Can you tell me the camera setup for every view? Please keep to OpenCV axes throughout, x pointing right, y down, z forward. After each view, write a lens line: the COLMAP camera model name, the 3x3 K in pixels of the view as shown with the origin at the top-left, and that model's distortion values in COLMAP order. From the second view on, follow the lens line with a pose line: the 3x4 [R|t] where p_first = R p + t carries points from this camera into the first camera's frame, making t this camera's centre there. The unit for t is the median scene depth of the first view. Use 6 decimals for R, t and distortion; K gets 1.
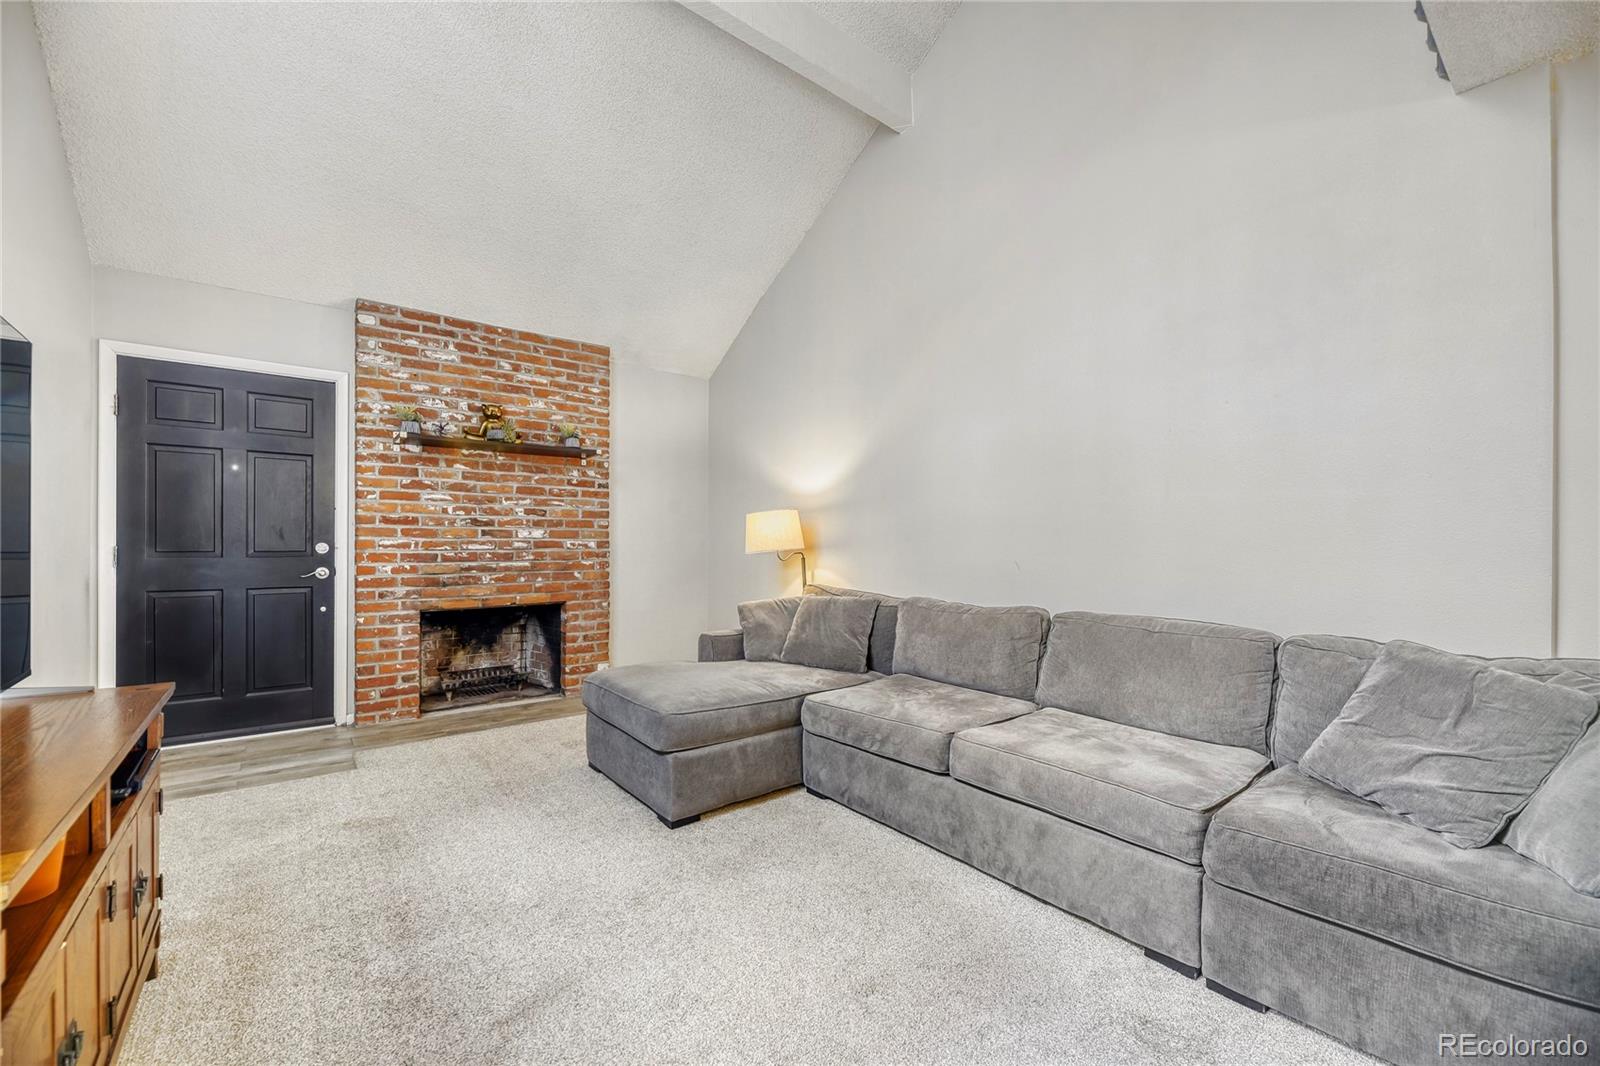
lens RADIAL K [[653.1, 0, 793.3], [0, 653.1, 541.6], [0, 0, 1]] dist [0.003315, -0.000114]
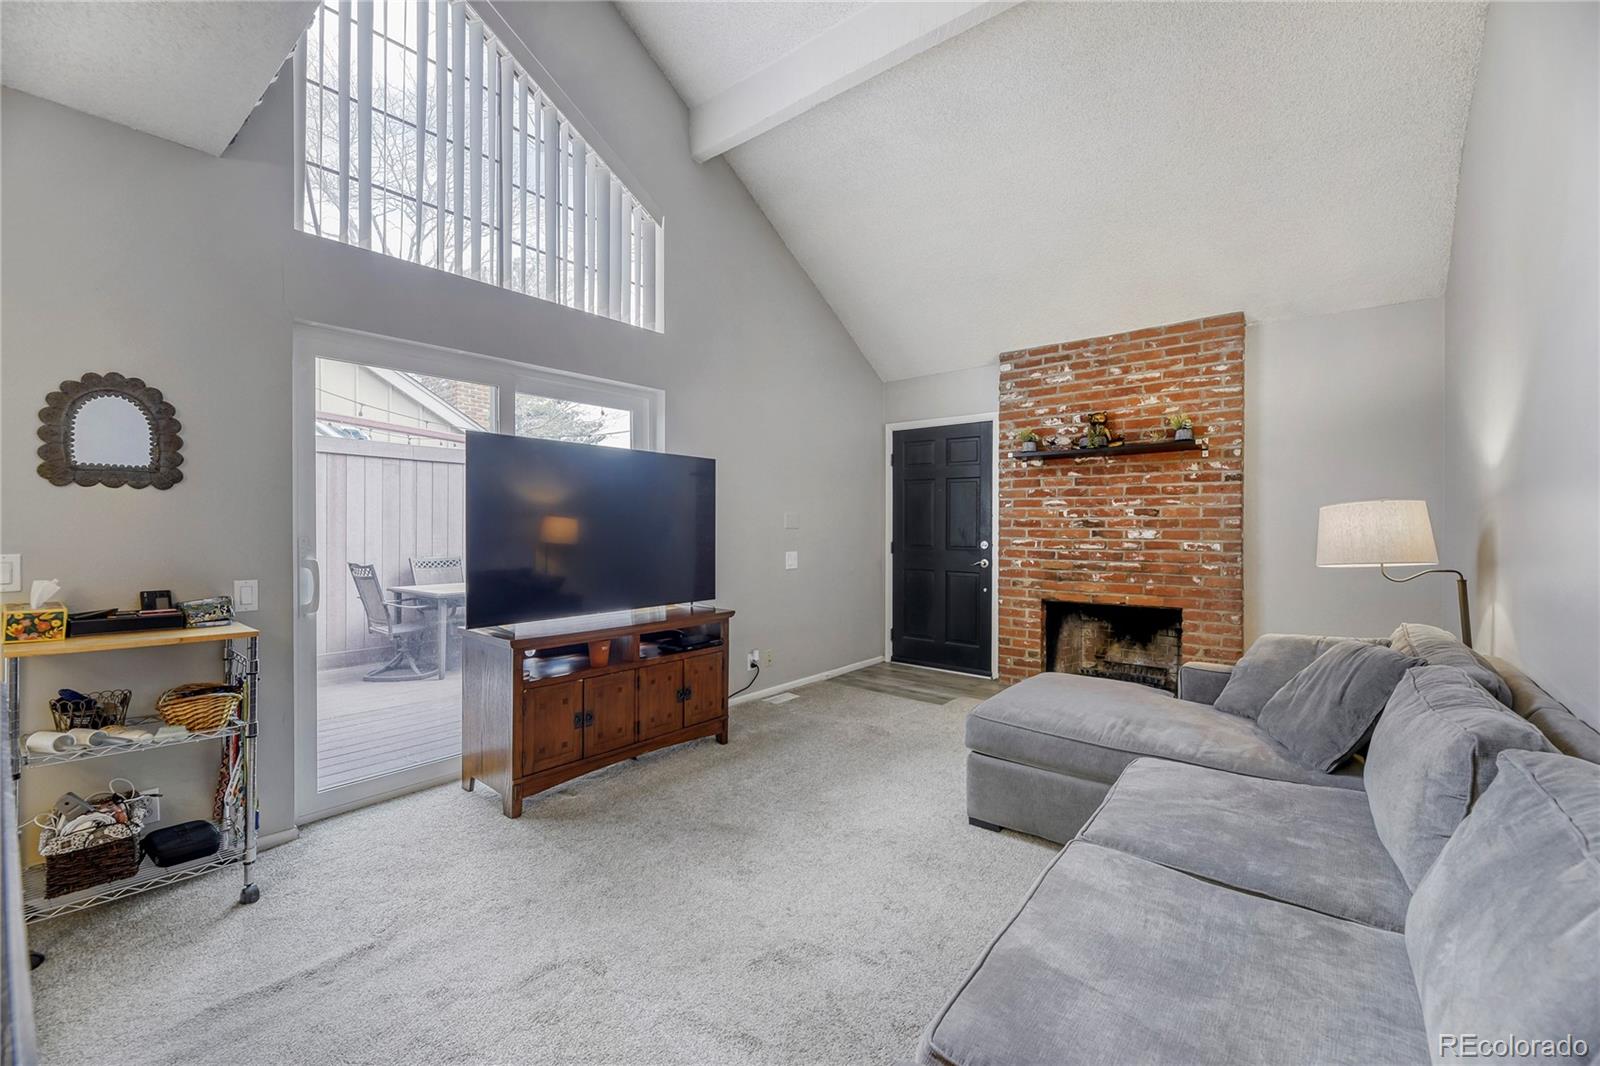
lens RADIAL K [[653.1, 0, 804.7], [0, 653.1, 527.8], [0, 0, 1]] dist [0.003315, -0.000114]
pose [[0.215810, -0.002379, -0.976433, 0.469245], [-0.003590, 0.999988, -0.003230, -0.017734], [0.976429, 0.004203, 0.215799, 0.309267]]
